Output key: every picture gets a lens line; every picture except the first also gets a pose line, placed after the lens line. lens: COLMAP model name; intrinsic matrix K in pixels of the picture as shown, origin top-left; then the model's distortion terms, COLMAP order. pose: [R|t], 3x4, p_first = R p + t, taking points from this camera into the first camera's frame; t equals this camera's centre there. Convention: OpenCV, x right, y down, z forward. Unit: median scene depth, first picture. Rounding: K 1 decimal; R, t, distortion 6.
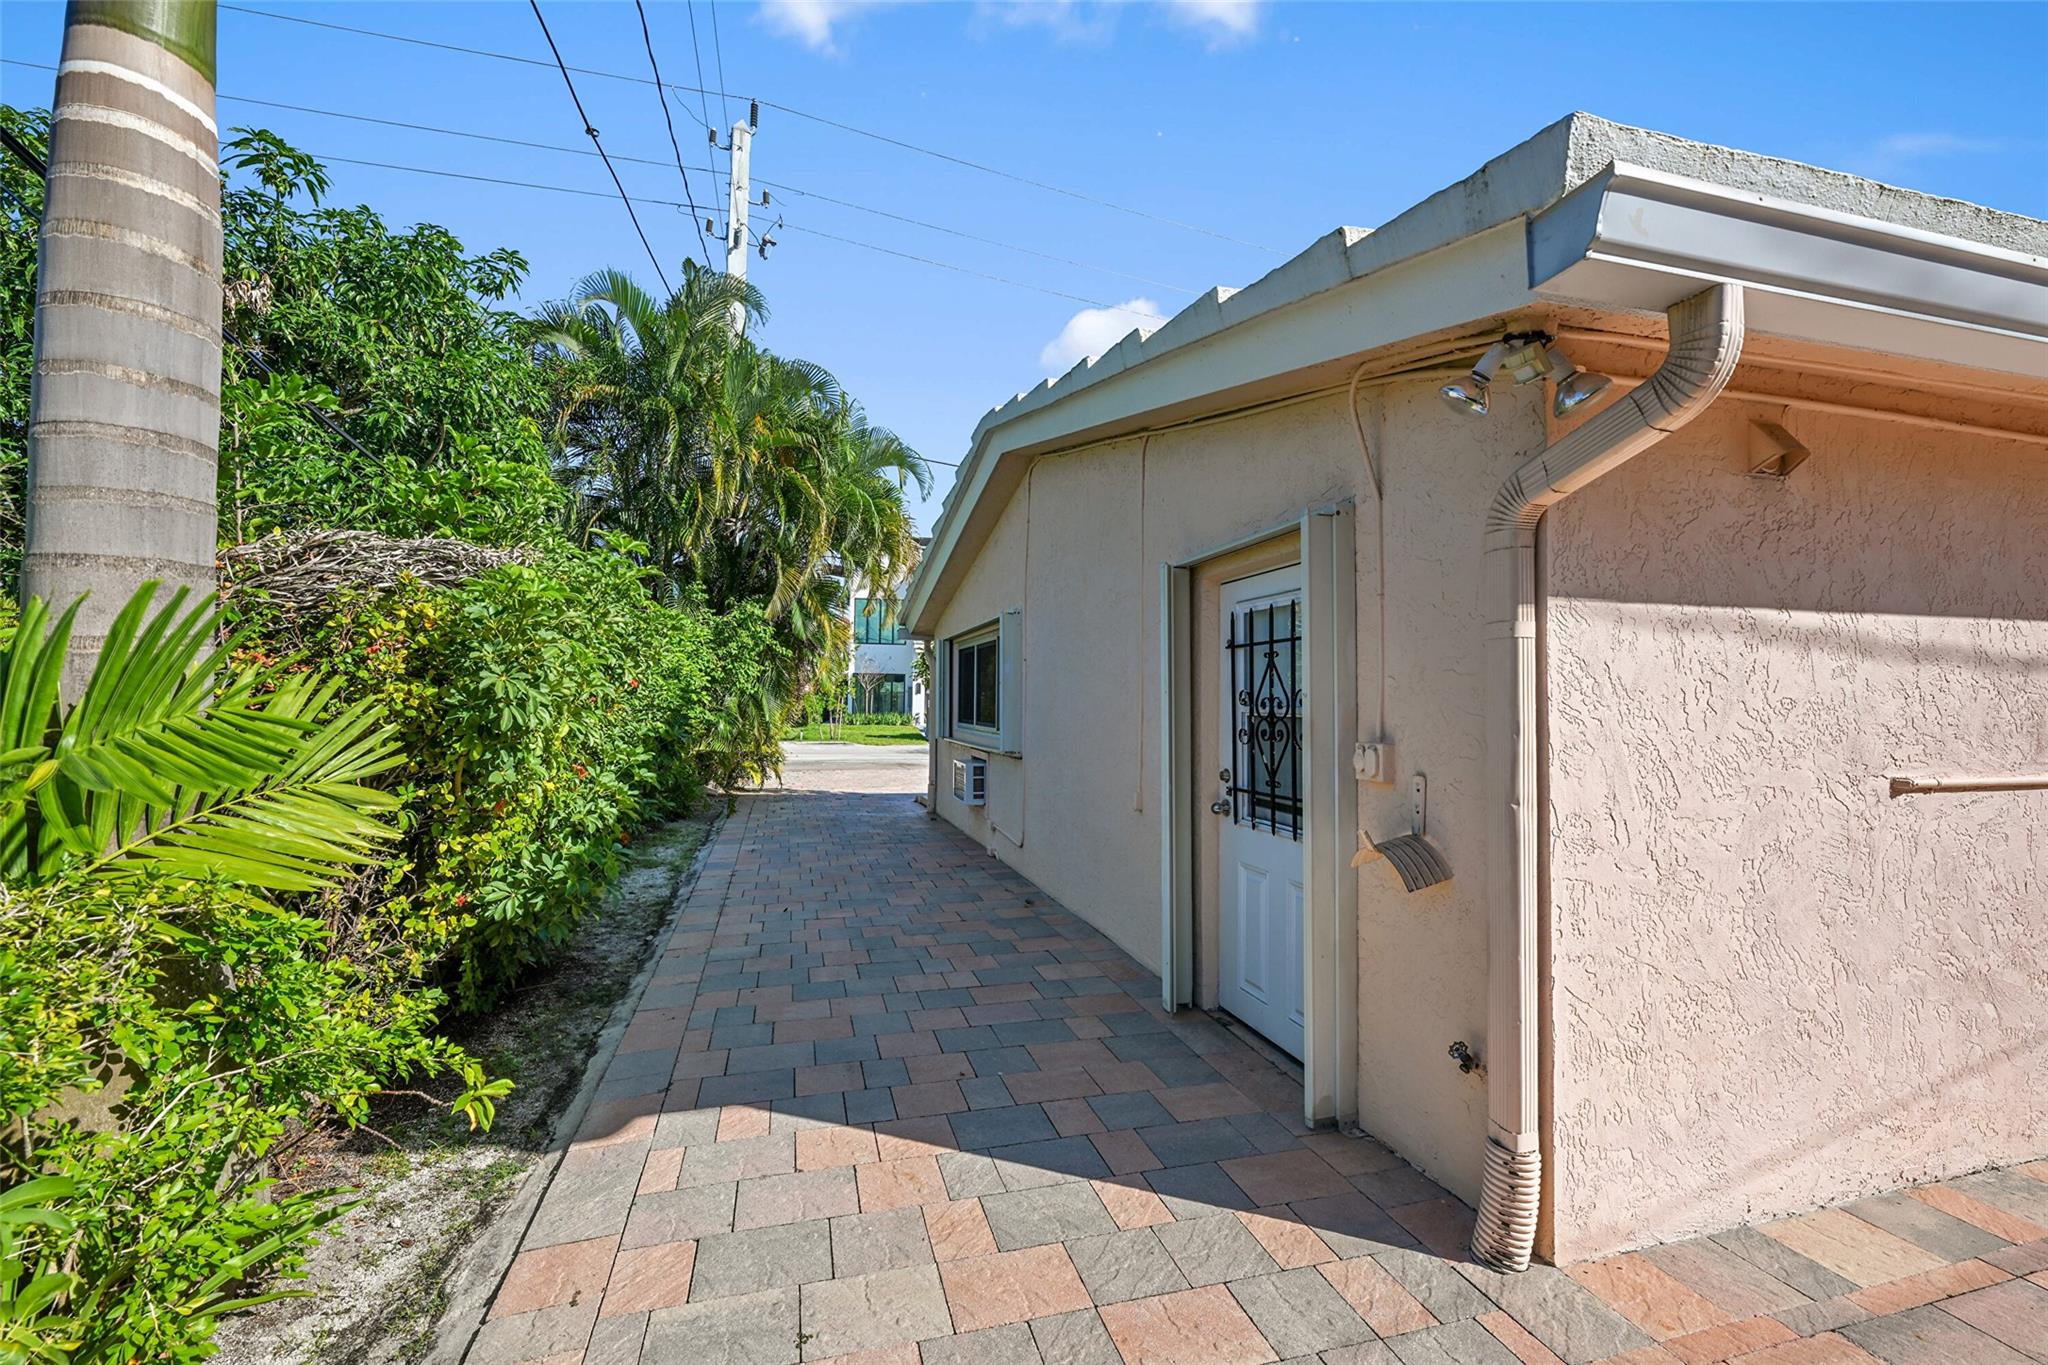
lens RADIAL K [[832.5, 0, 1021.5], [0, 832.5, 683.2], [0, 0, 1]] dist [-0.004722, 0.000799]
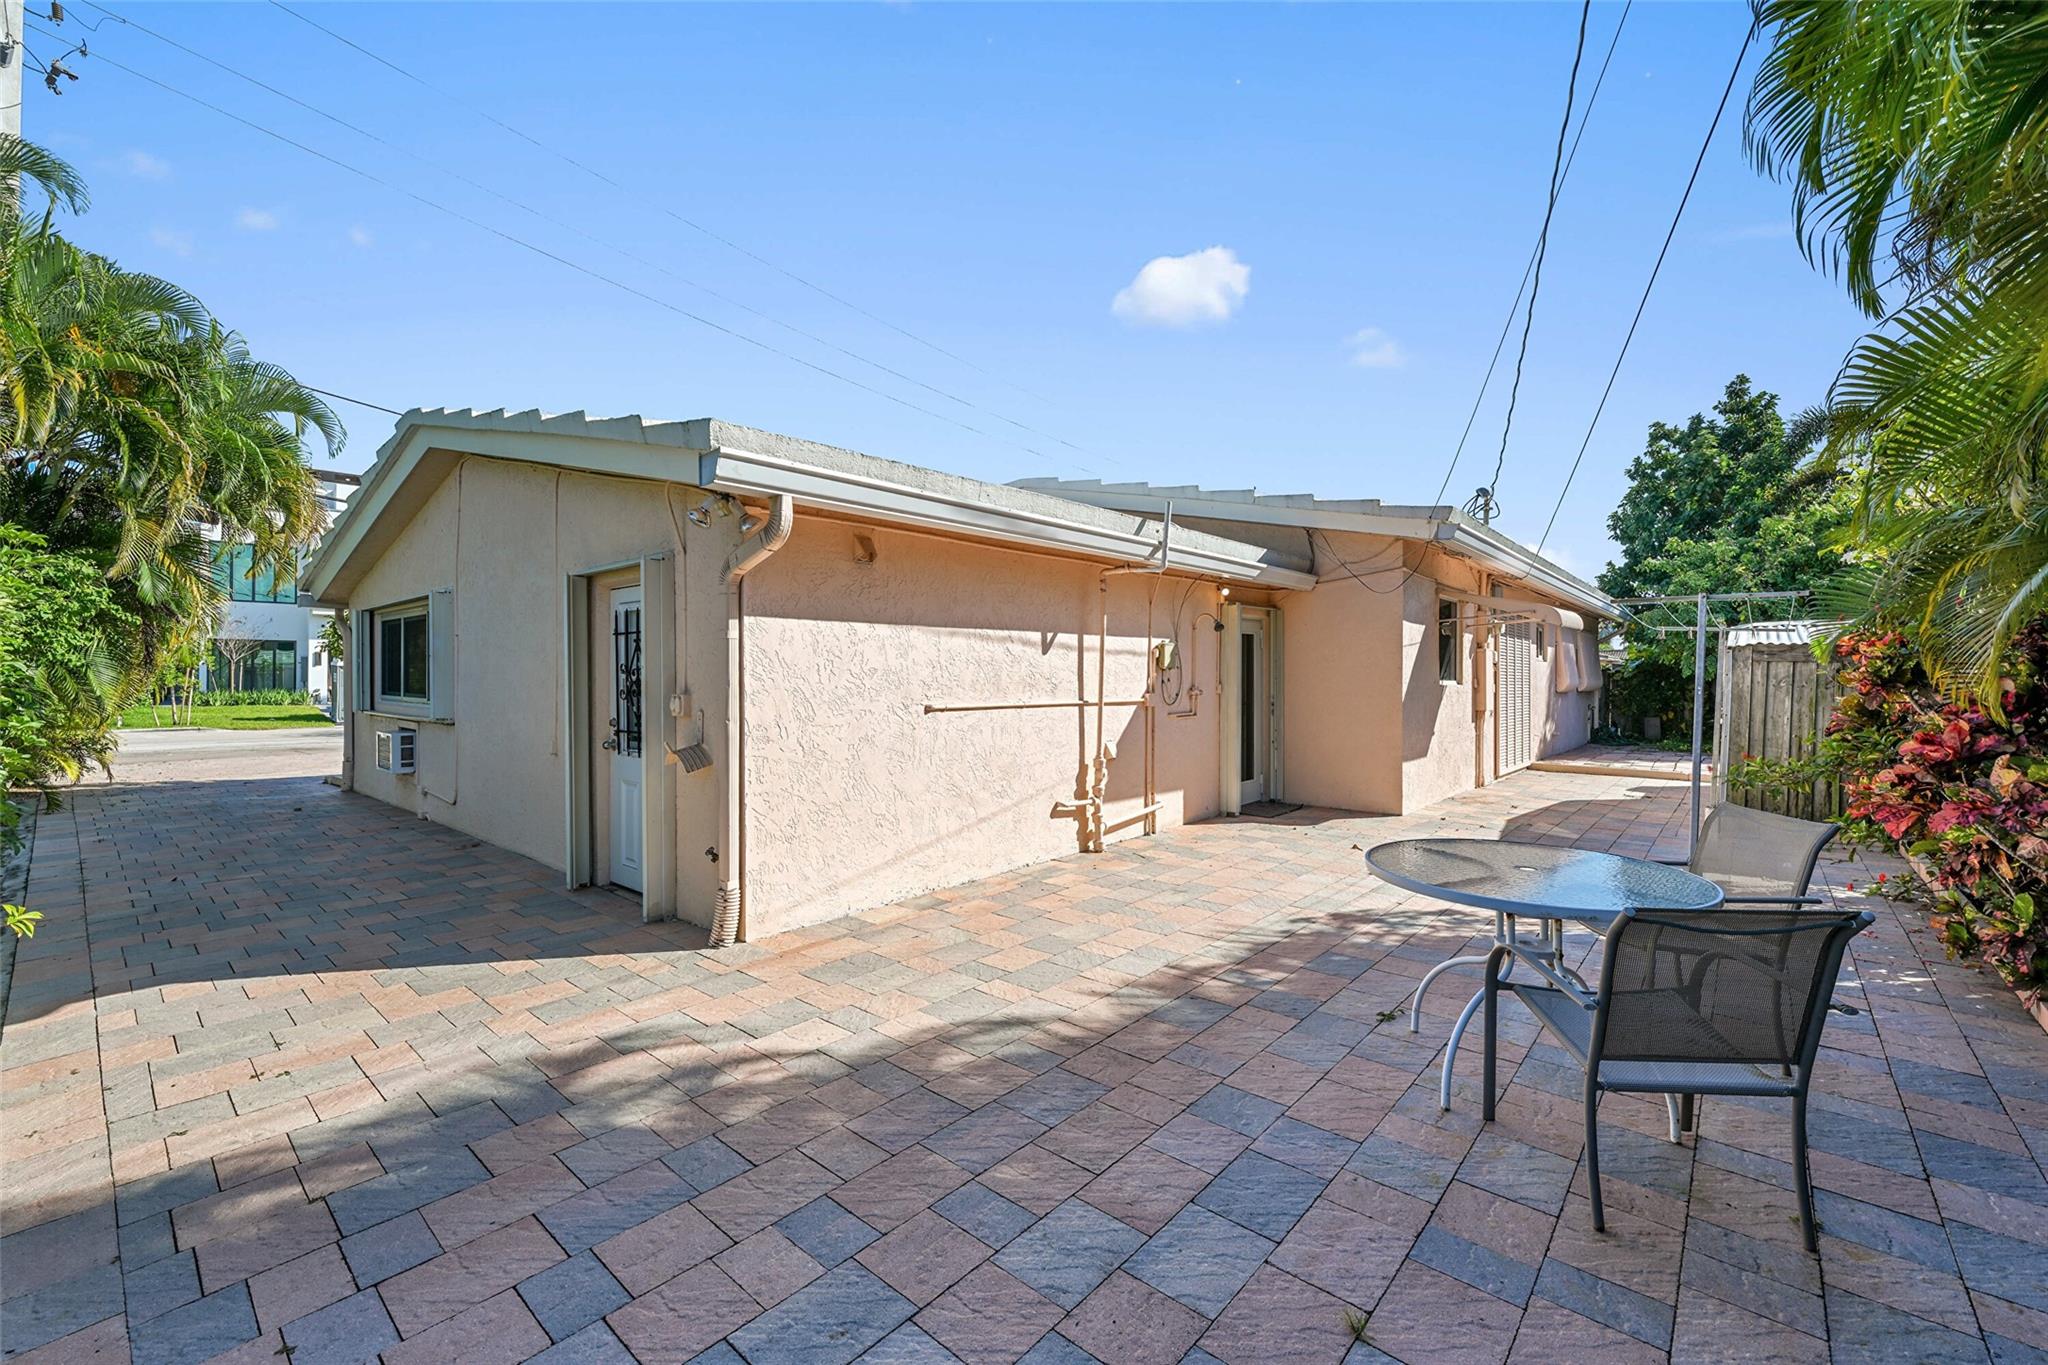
lens RADIAL K [[832.5, 0, 1010.8], [0, 832.5, 677.5], [0, 0, 1]] dist [-0.004722, 0.000799]
pose [[0.839872, -0.008159, 0.542723, 0.063765], [-0.006800, 0.999650, 0.025551, -0.014701], [-0.542742, -0.025150, 0.839523, -0.930950]]
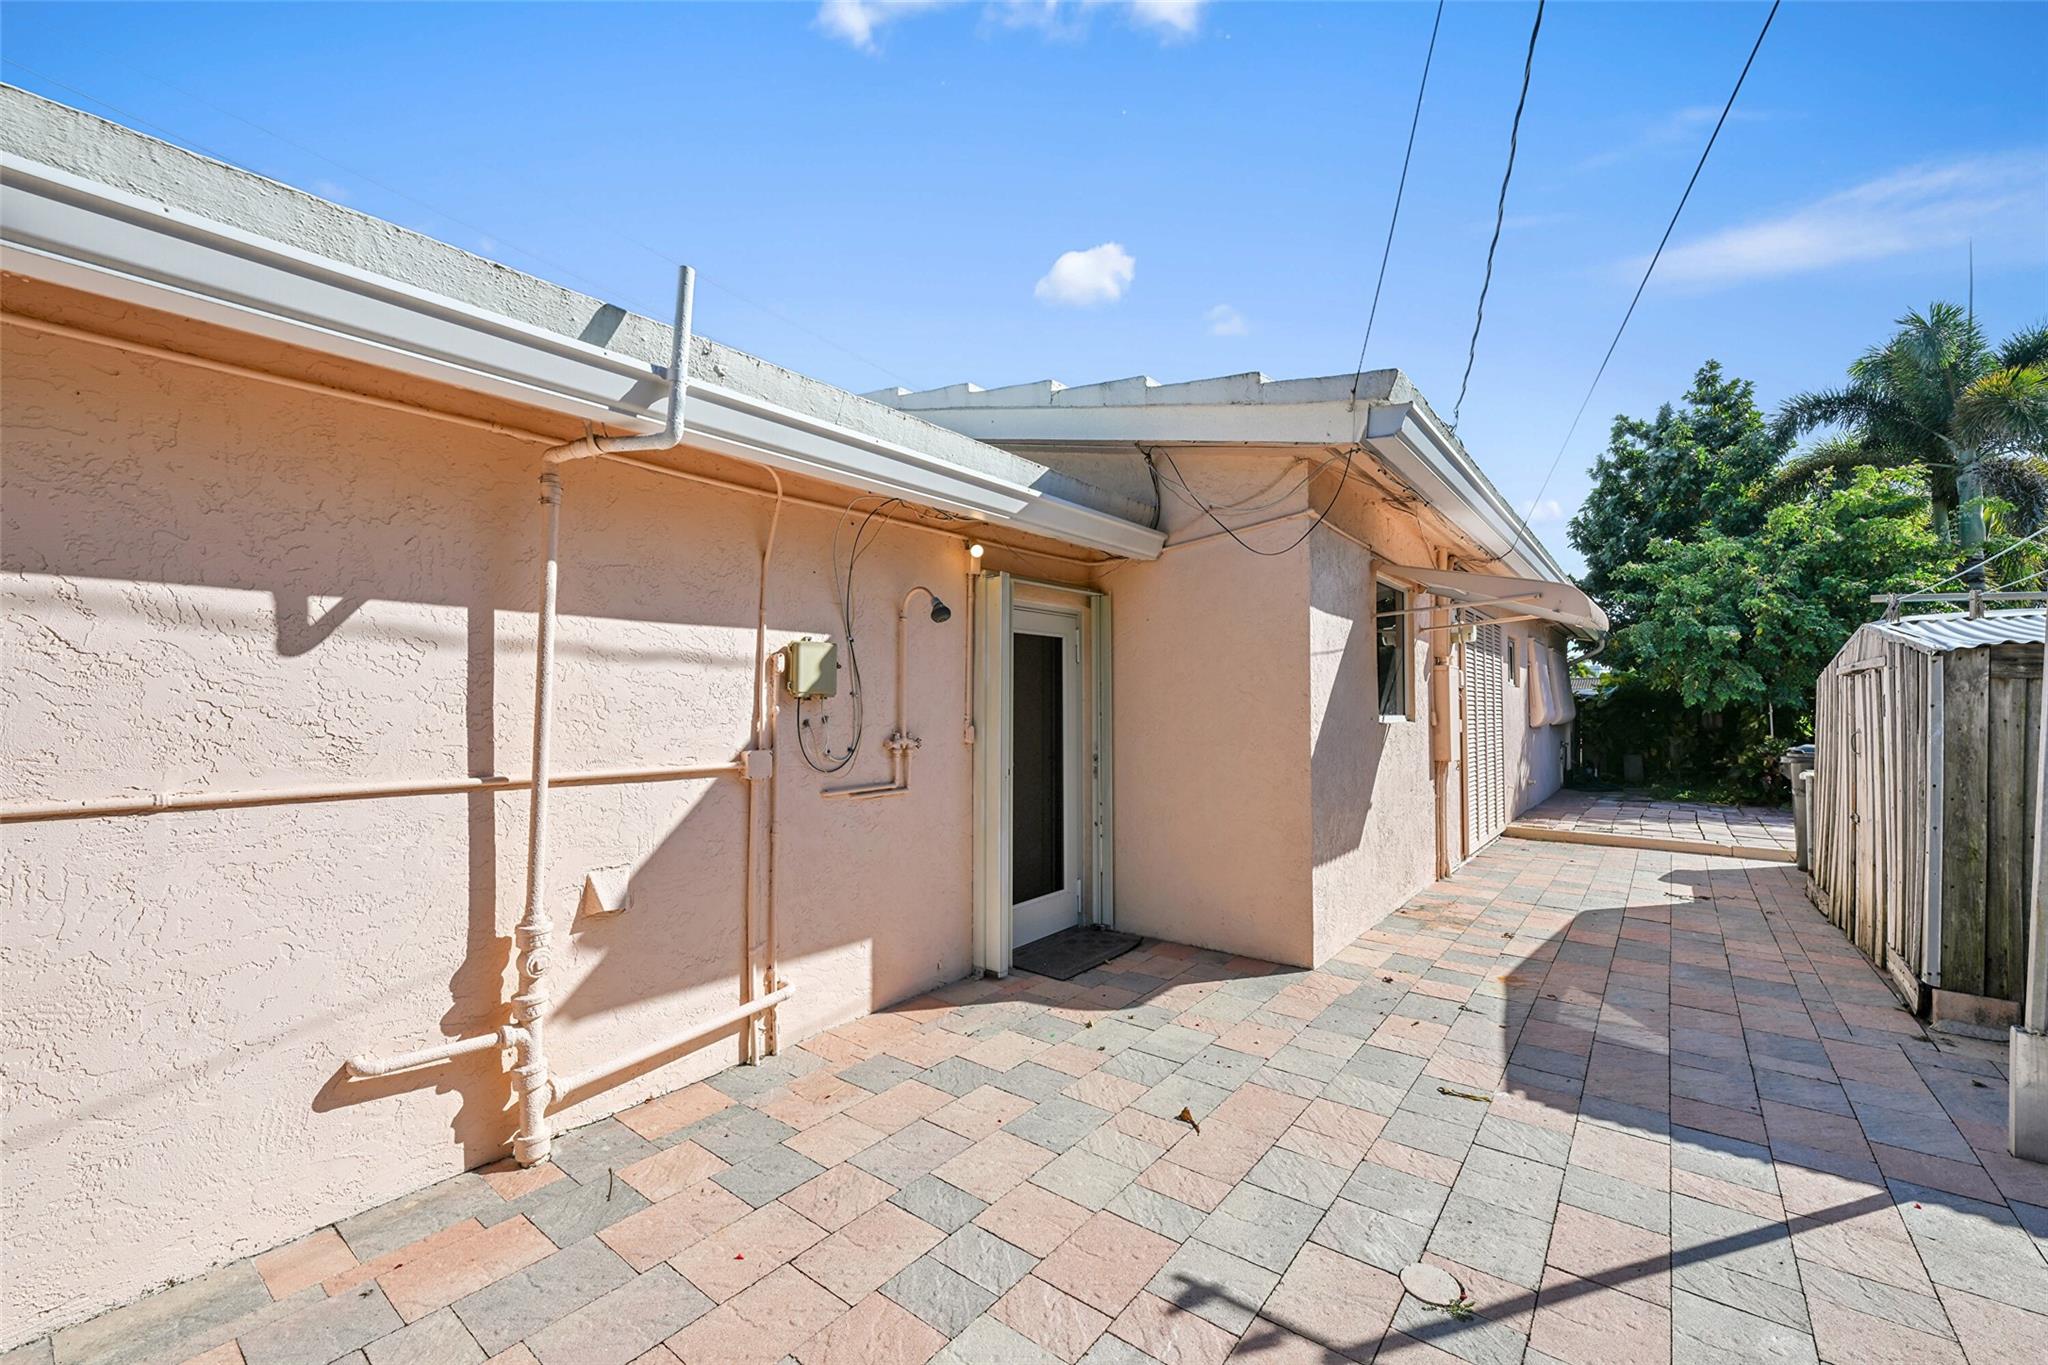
lens RADIAL K [[832.5, 0, 1043.8], [0, 832.5, 675.8], [0, 0, 1]] dist [-0.004722, 0.000799]
pose [[0.791645, 0.013530, 0.610832, 1.605532], [-0.006644, 0.999886, -0.013537, 0.009374], [-0.610946, 0.006659, 0.791644, -0.072678]]
